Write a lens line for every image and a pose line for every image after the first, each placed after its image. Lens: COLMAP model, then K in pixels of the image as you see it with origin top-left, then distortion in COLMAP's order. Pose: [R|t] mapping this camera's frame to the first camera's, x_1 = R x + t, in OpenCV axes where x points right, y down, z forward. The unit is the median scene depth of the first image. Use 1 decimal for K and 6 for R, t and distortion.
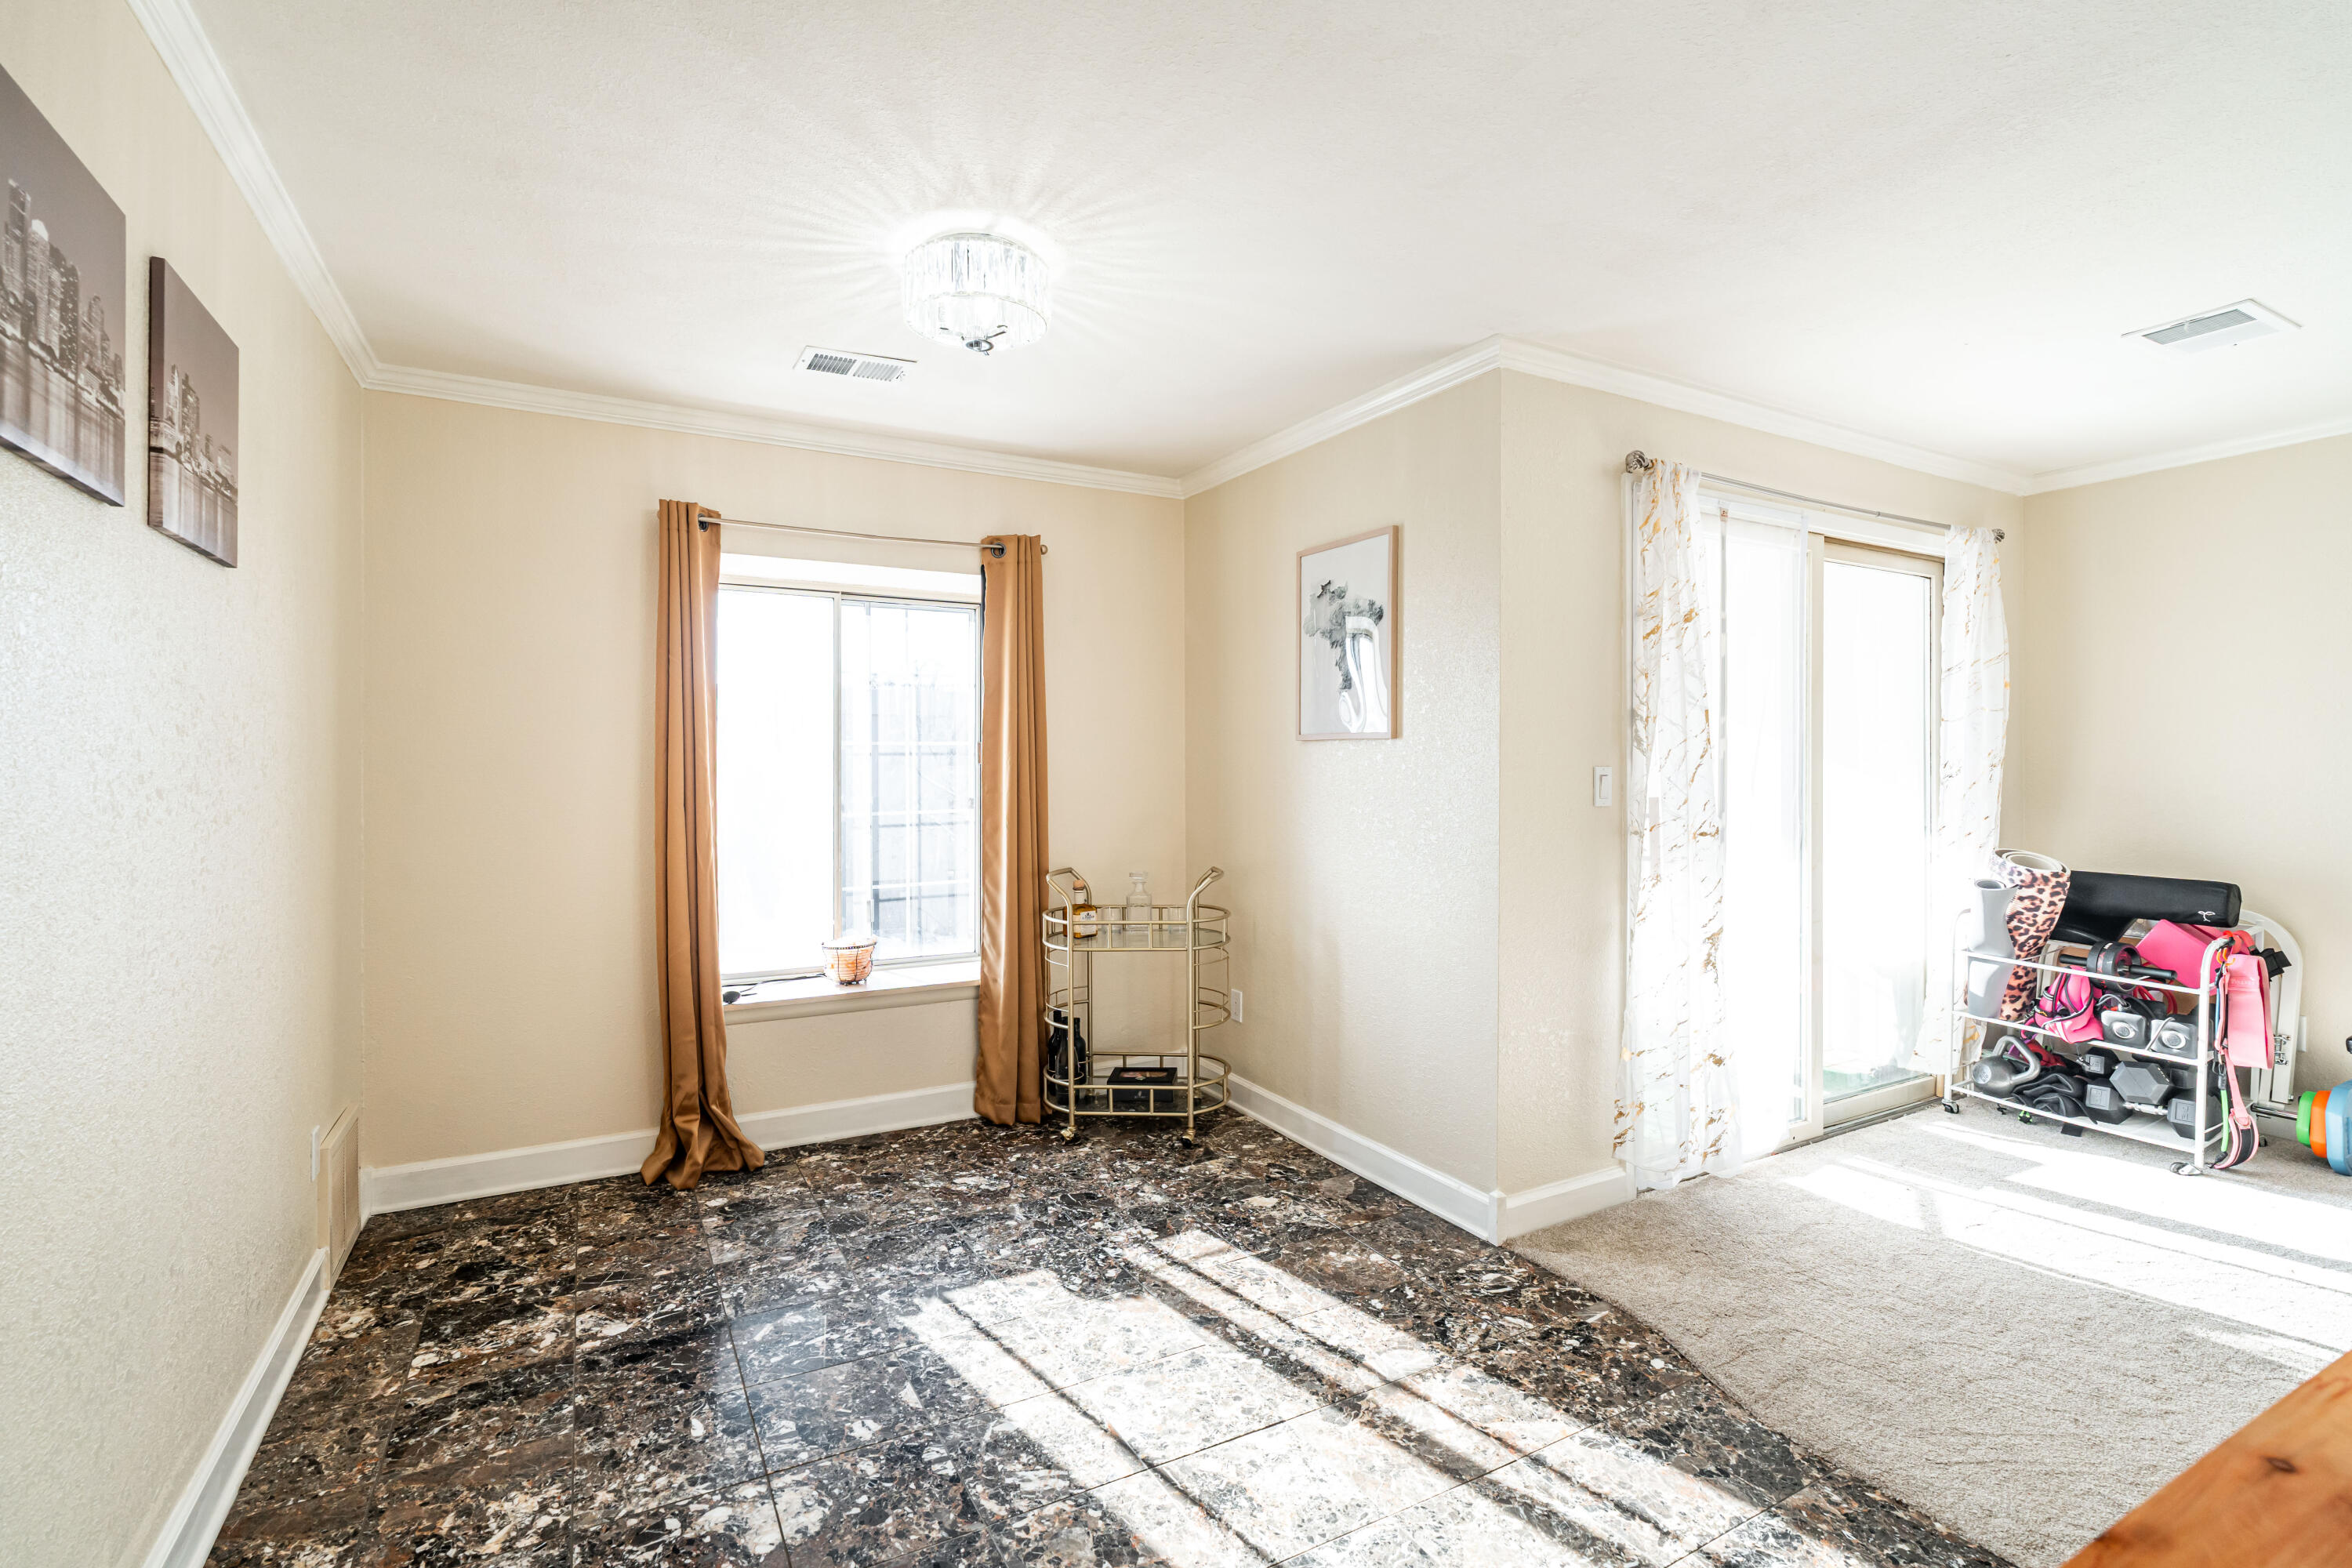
lens RADIAL K [[1068.5, 0, 1176.6], [0, 1068.5, 770.4], [0, 0, 1]] dist [-0.004446, 0.000437]
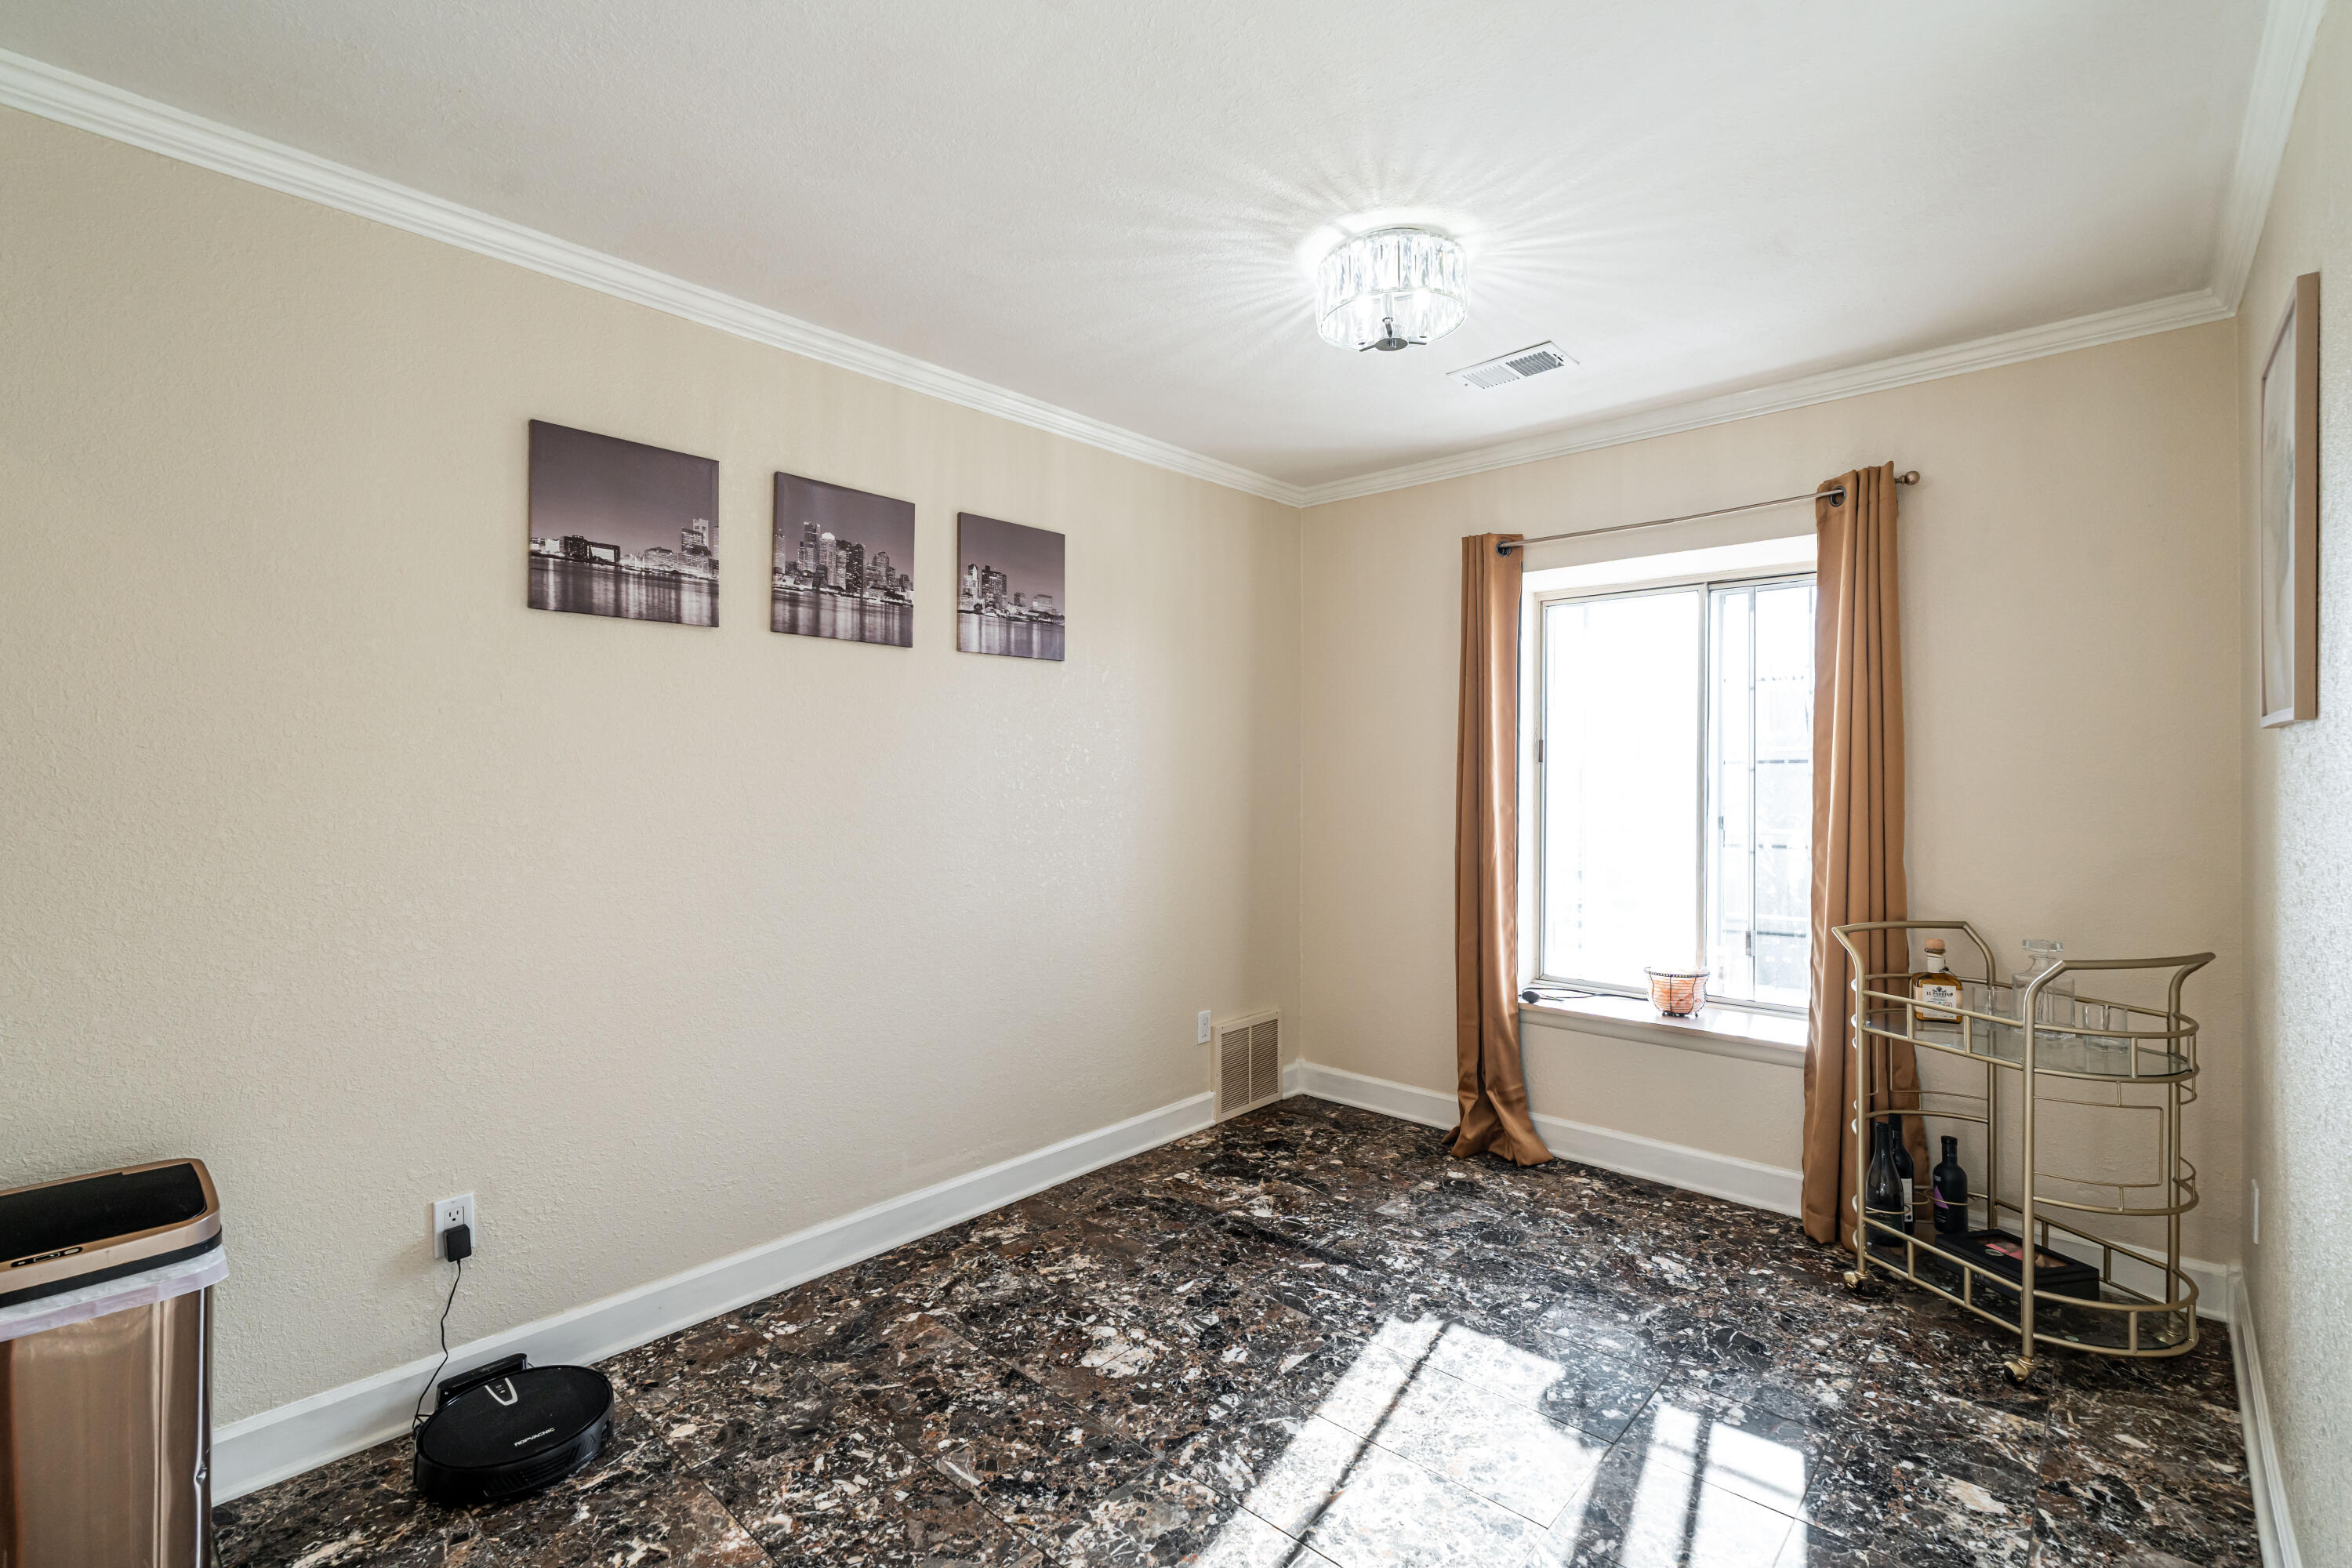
lens RADIAL K [[1061.8, 0, 1181.5], [0, 1061.8, 776.5], [0, 0, 1]] dist [-0.003784, 0.000836]
pose [[0.321947, 0.002287, -0.946755, 0.523481], [-0.005799, 0.999983, 0.000444, -0.001823], [0.946740, 0.005347, 0.321955, 0.395395]]
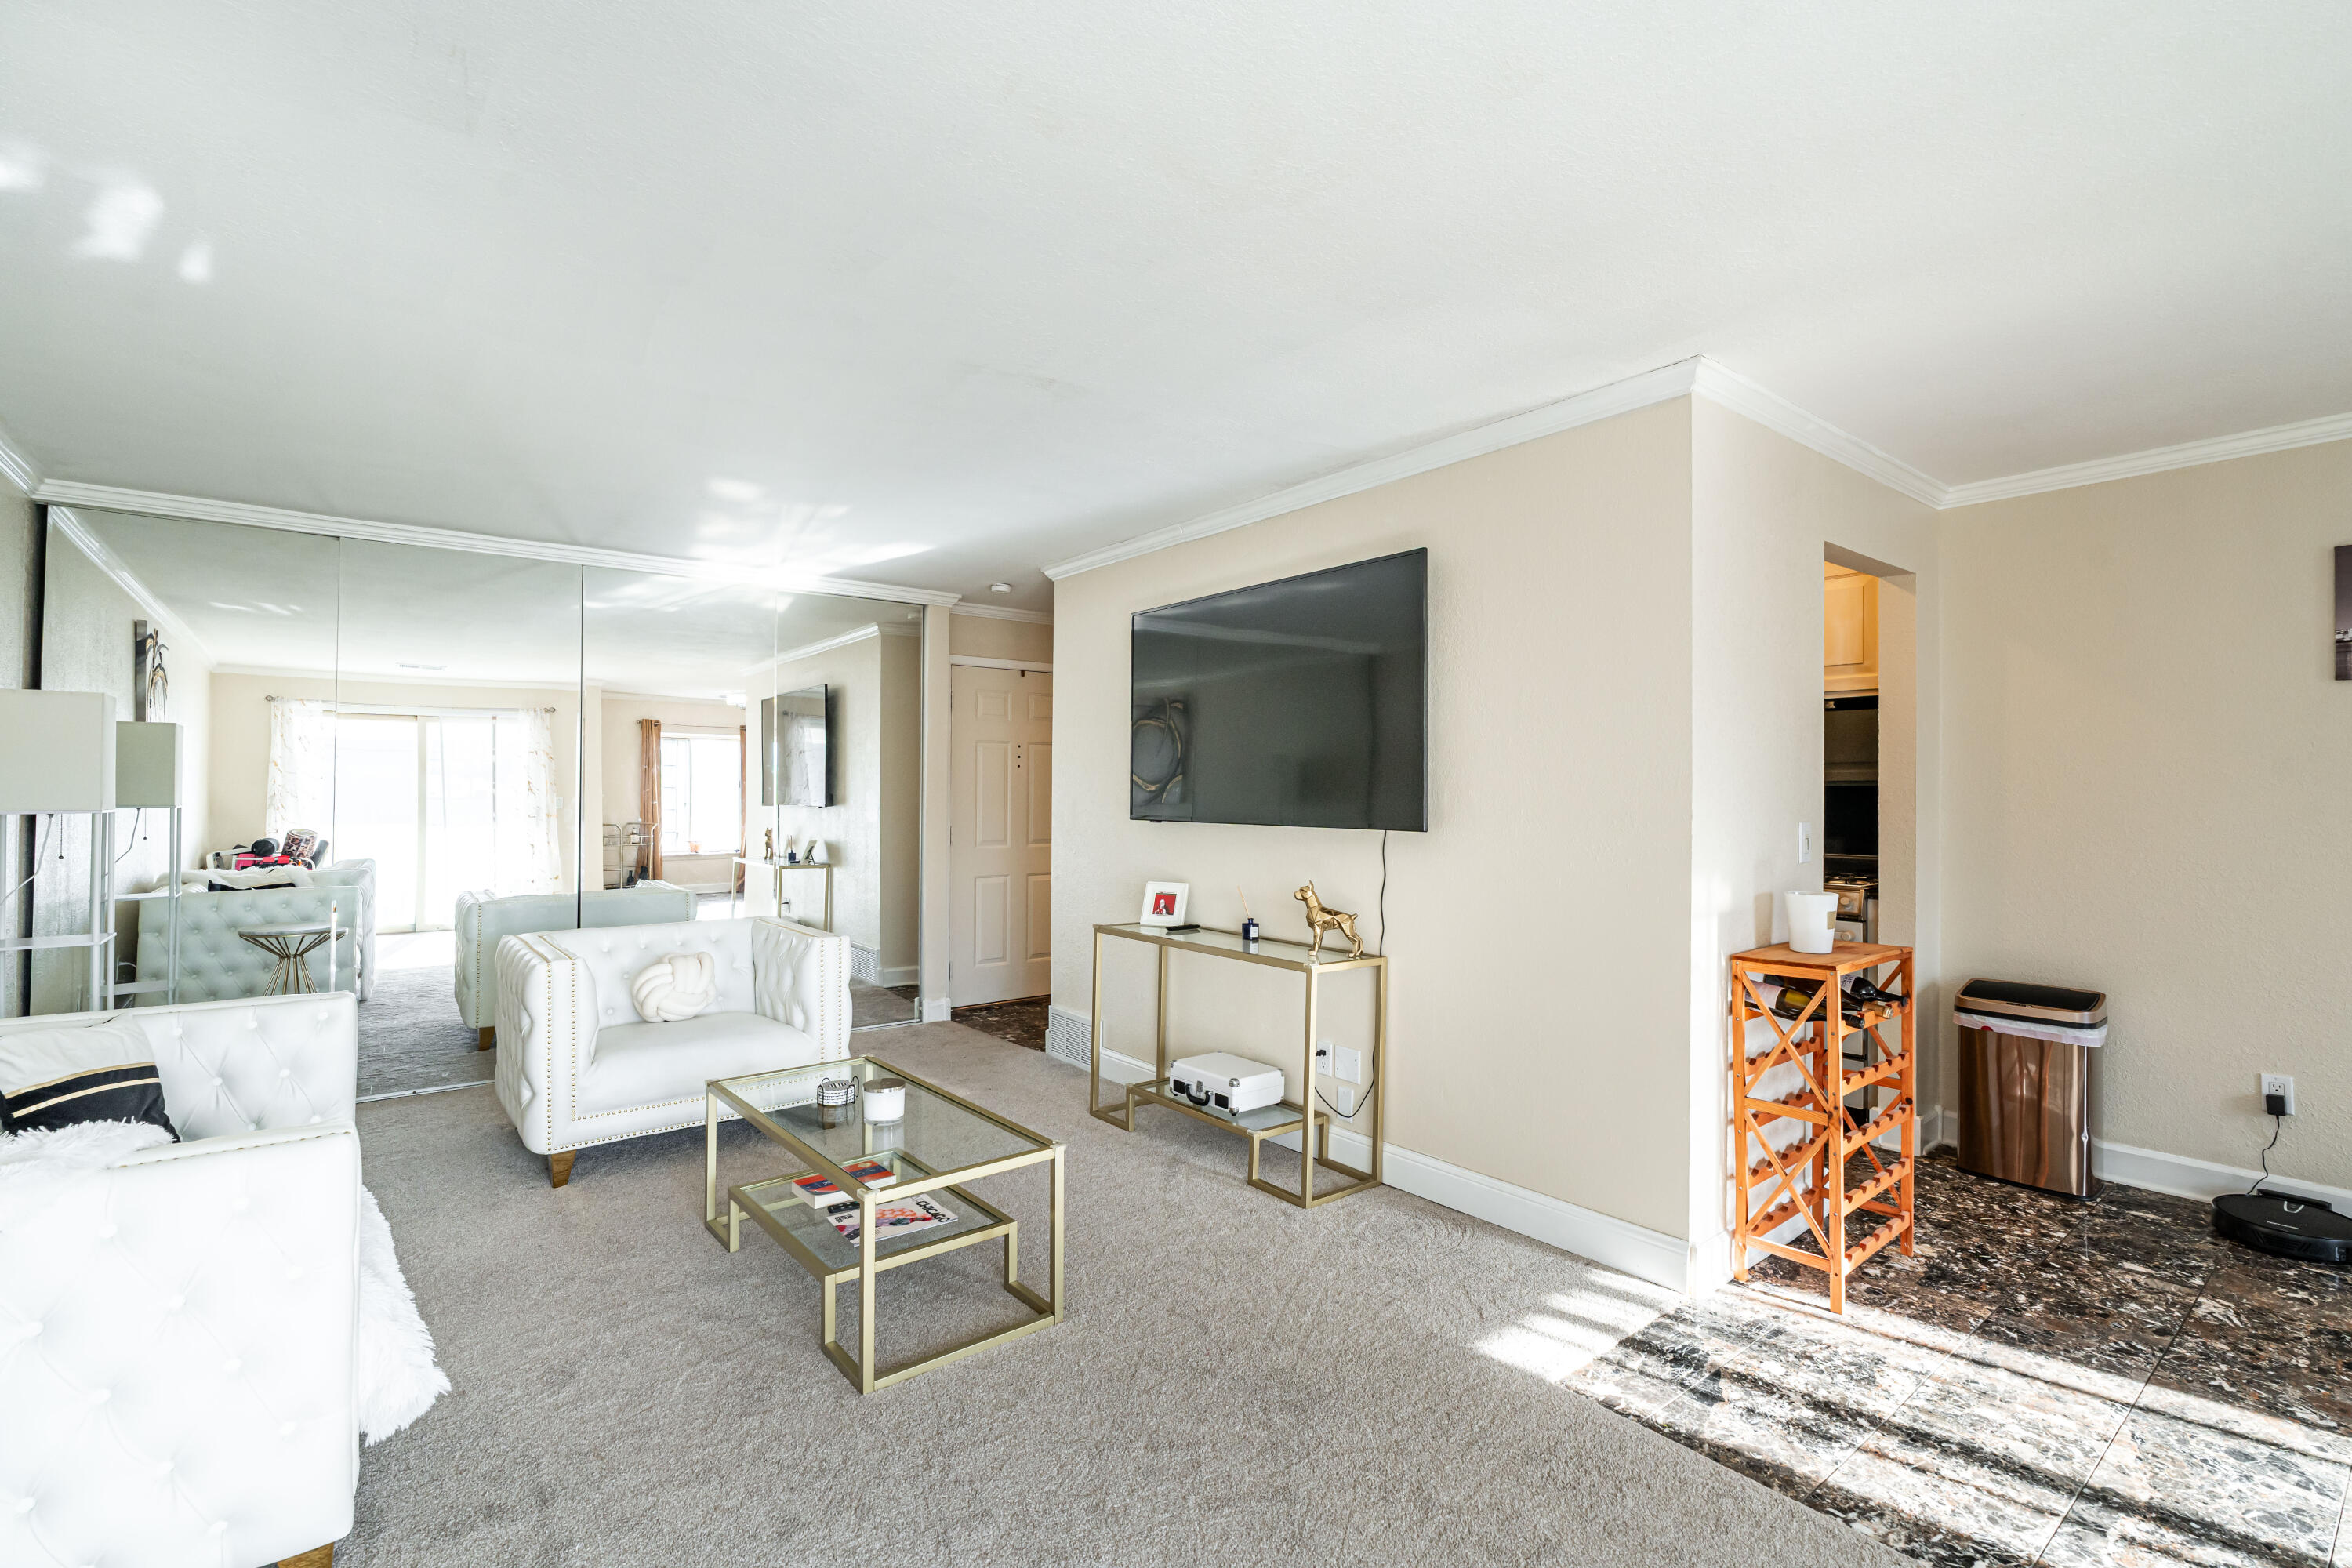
lens RADIAL K [[1045.5, 0, 1156.3], [0, 1045.5, 795.0], [0, 0, 1]] dist [-0.001214, -0.000335]
pose [[-0.989090, -0.002111, -0.147298, 0.975451], [-0.001760, 0.999995, -0.002512, 0.001999], [0.147302, -0.002226, -0.989089, 1.040405]]
